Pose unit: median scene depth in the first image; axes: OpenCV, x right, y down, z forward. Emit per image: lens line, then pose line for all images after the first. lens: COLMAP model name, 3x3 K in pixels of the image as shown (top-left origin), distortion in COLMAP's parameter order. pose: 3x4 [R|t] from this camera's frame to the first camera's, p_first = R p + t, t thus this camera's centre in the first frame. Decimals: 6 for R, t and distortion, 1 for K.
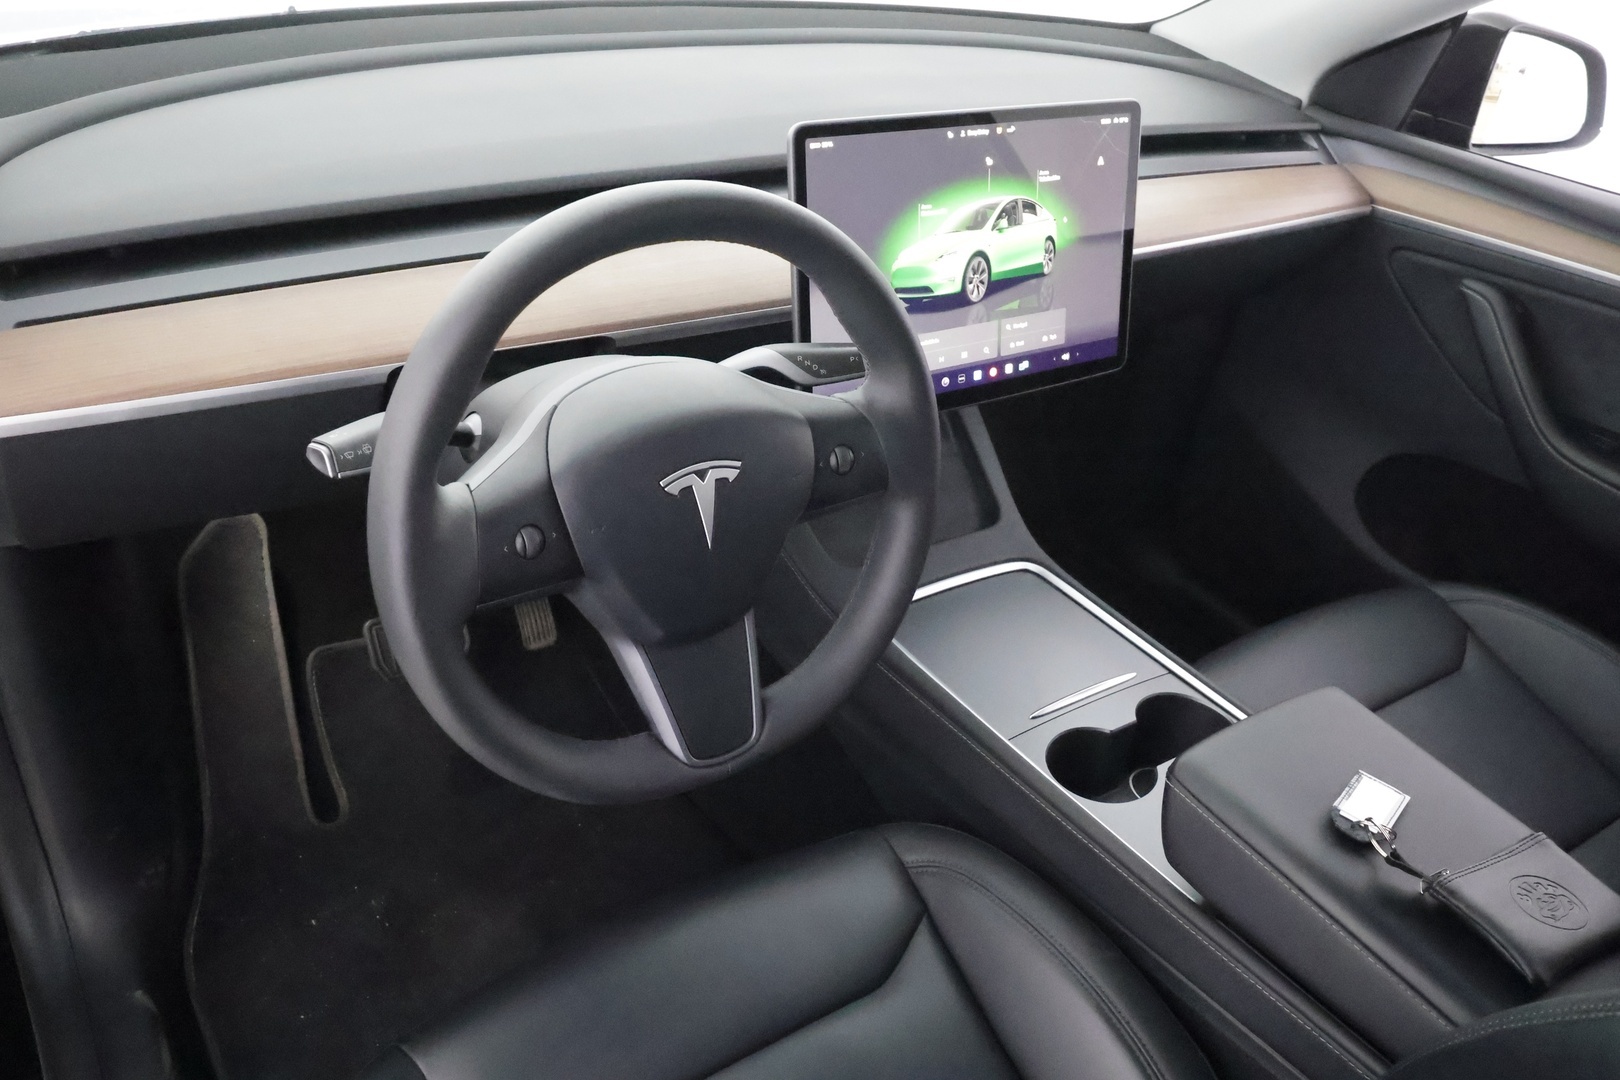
lens RADIAL K [[1336.9, 0, 771.1], [0, 1336.9, 554.3], [0, 0, 1]] dist [-0.000986, -0.002706]
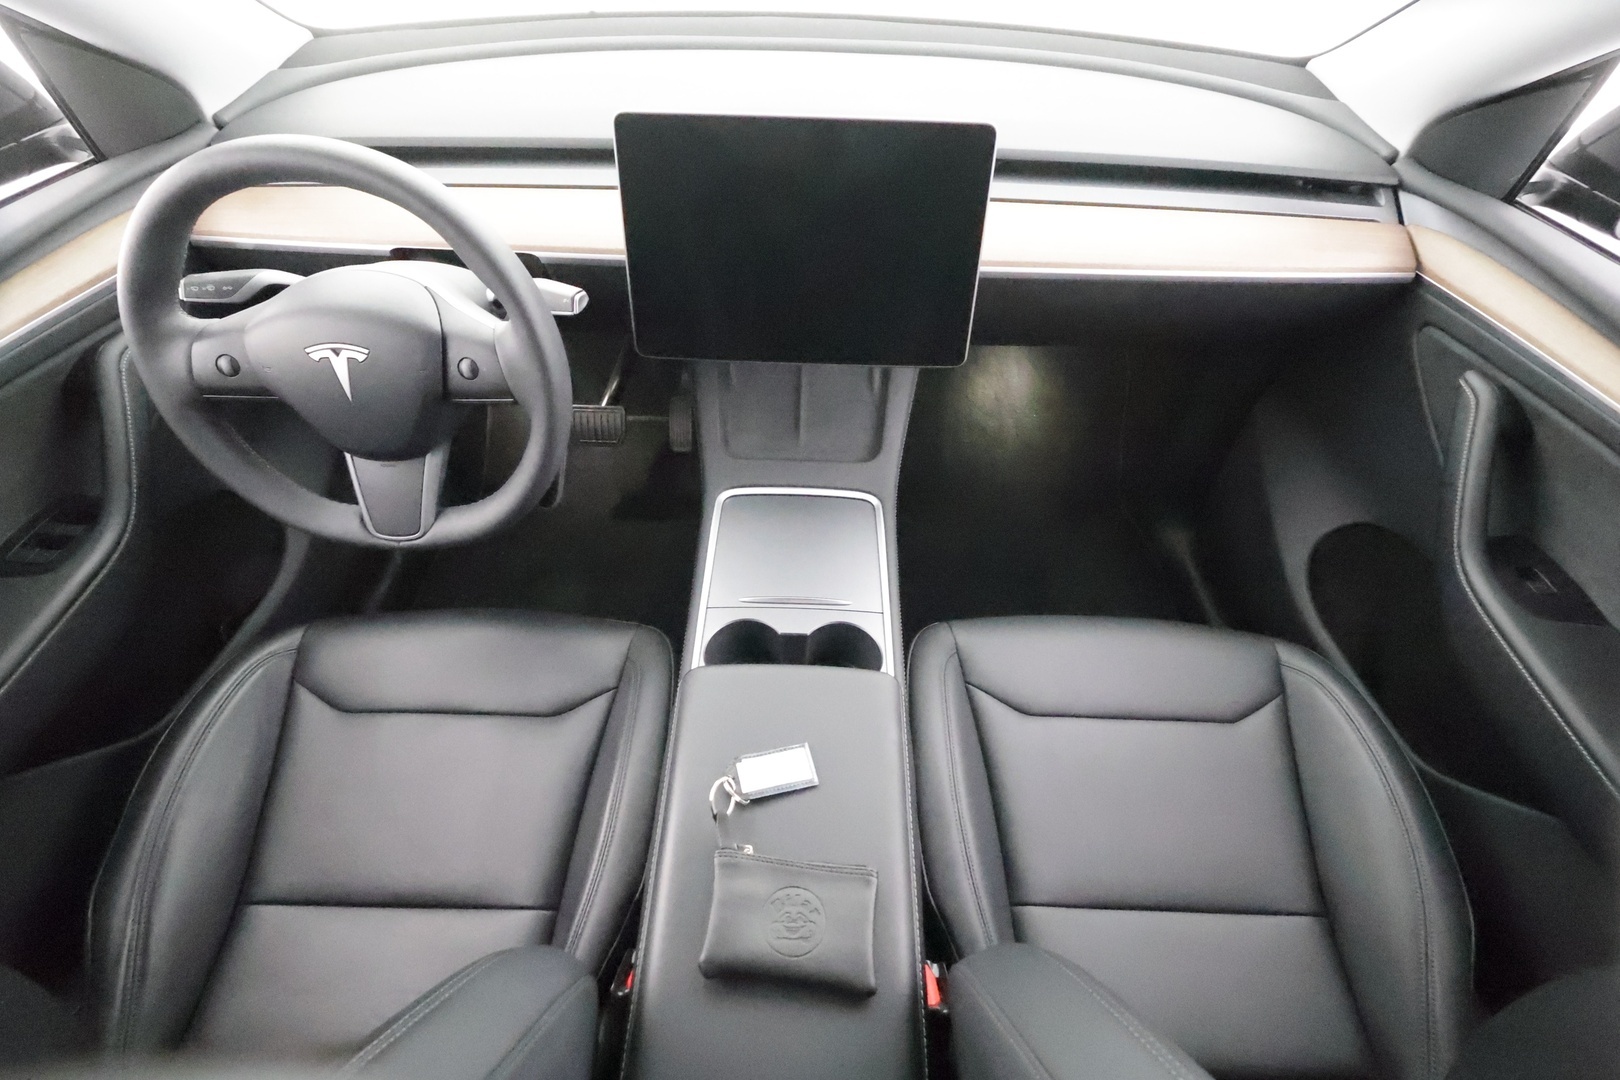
lens RADIAL K [[736.6, 0, 807.9], [0, 736.6, 510.9], [0, 0, 1]] dist [0.012049, -0.000312]
pose [[0.808332, 0.351434, -0.472328, 0.629416], [-0.260776, 0.933021, 0.247925, -0.181116], [0.527821, -0.077234, 0.845837, 0.447799]]
